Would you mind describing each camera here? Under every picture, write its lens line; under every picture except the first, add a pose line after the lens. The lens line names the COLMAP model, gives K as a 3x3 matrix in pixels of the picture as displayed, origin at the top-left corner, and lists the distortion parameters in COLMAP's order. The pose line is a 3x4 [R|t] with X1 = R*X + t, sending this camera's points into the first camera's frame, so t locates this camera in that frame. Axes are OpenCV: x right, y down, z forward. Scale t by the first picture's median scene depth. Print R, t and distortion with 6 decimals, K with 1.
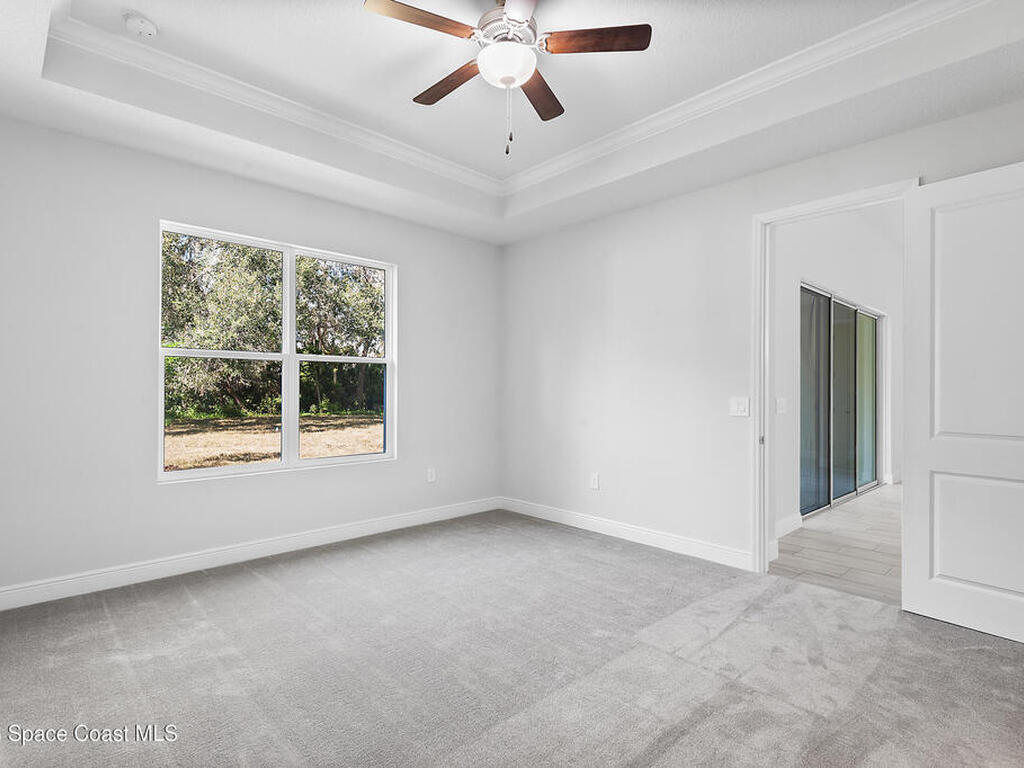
lens RADIAL K [[528.5, 0, 513.0], [0, 528.5, 388.6], [0, 0, 1]] dist [0.038914, -0.022969]
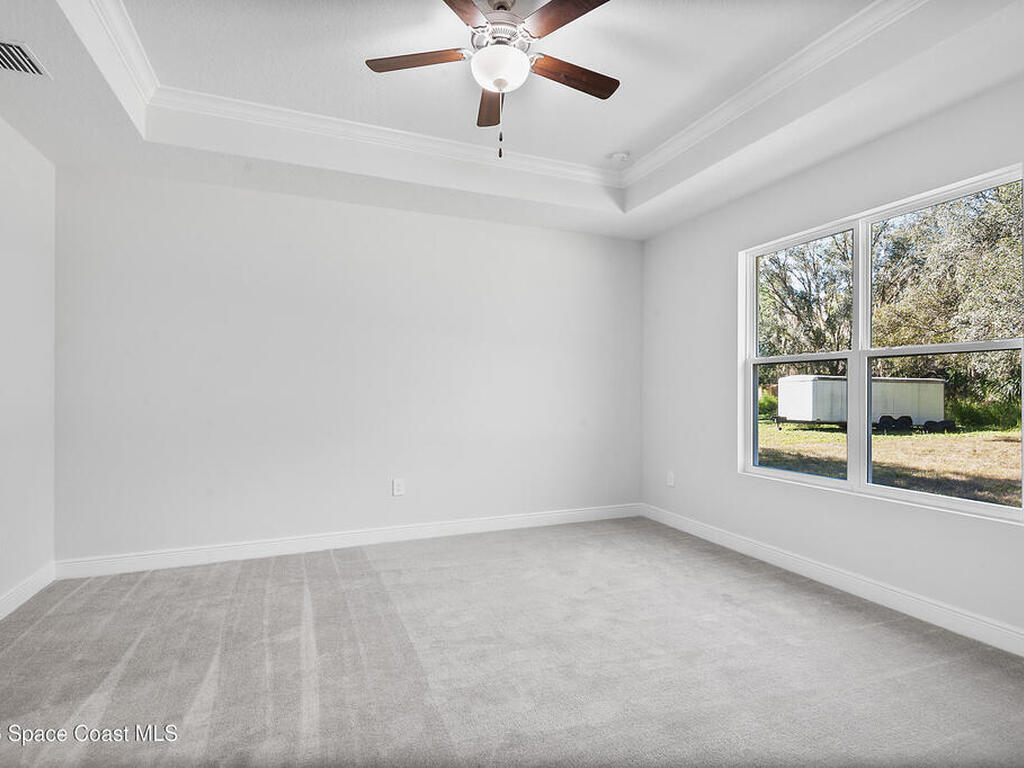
lens RADIAL K [[528.5, 0, 506.0], [0, 528.5, 382.8], [0, 0, 1]] dist [0.038914, -0.022969]
pose [[-0.366106, -0.019371, -0.930371, 0.589399], [-0.003581, 0.999805, -0.019407, 0.003850], [0.930566, -0.003773, -0.366104, 0.878865]]
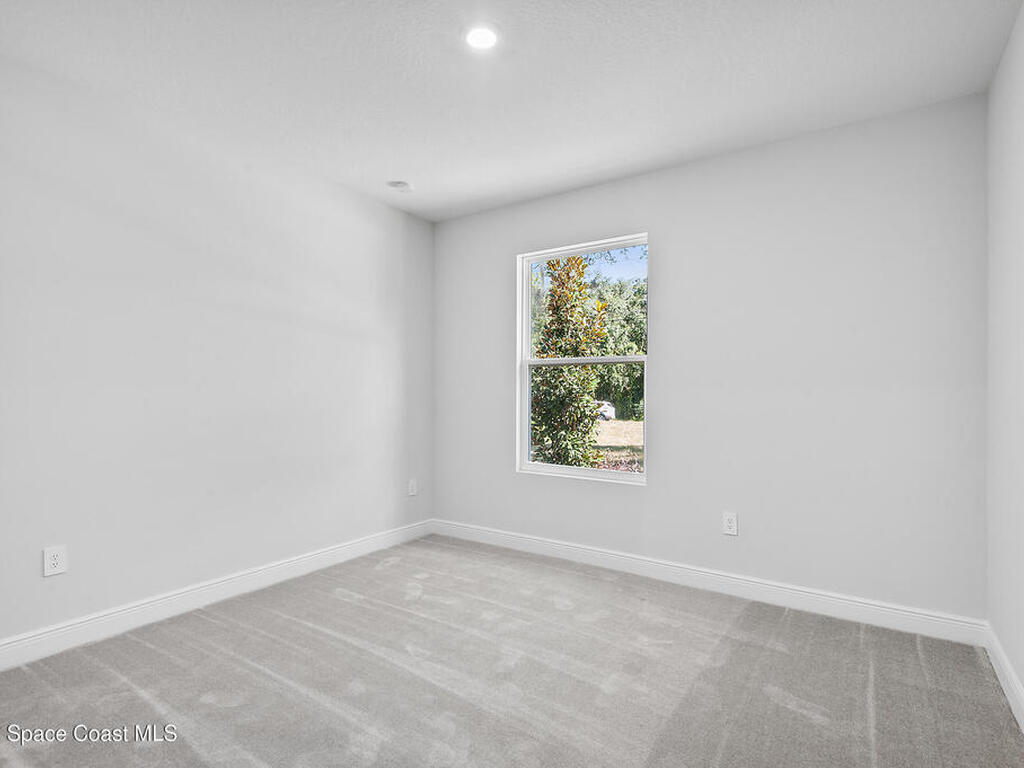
lens RADIAL K [[469.2, 0, 513.1], [0, 469.2, 386.4], [0, 0, 1]] dist [0.005419, 0.000268]
pose [[0.269961, -0.014331, -0.962765, 0.338135], [-0.003140, 0.999871, -0.015763, 0.002826], [0.962866, 0.007279, 0.269881, 0.647421]]
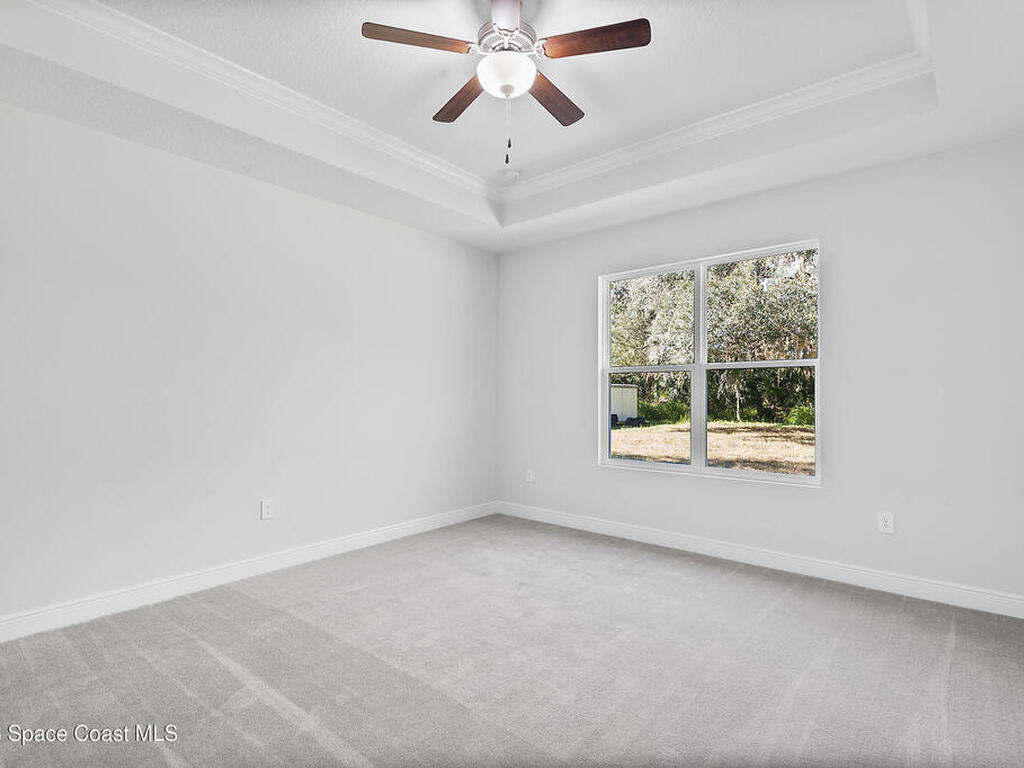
lens RADIAL K [[528.5, 0, 514.2], [0, 528.5, 388.7], [0, 0, 1]] dist [0.038914, -0.022969]
pose [[0.108408, -0.015390, -0.993987, 0.634475], [-0.000623, 0.999879, -0.015549, 0.001100], [0.994106, 0.002305, 0.108385, 0.582285]]
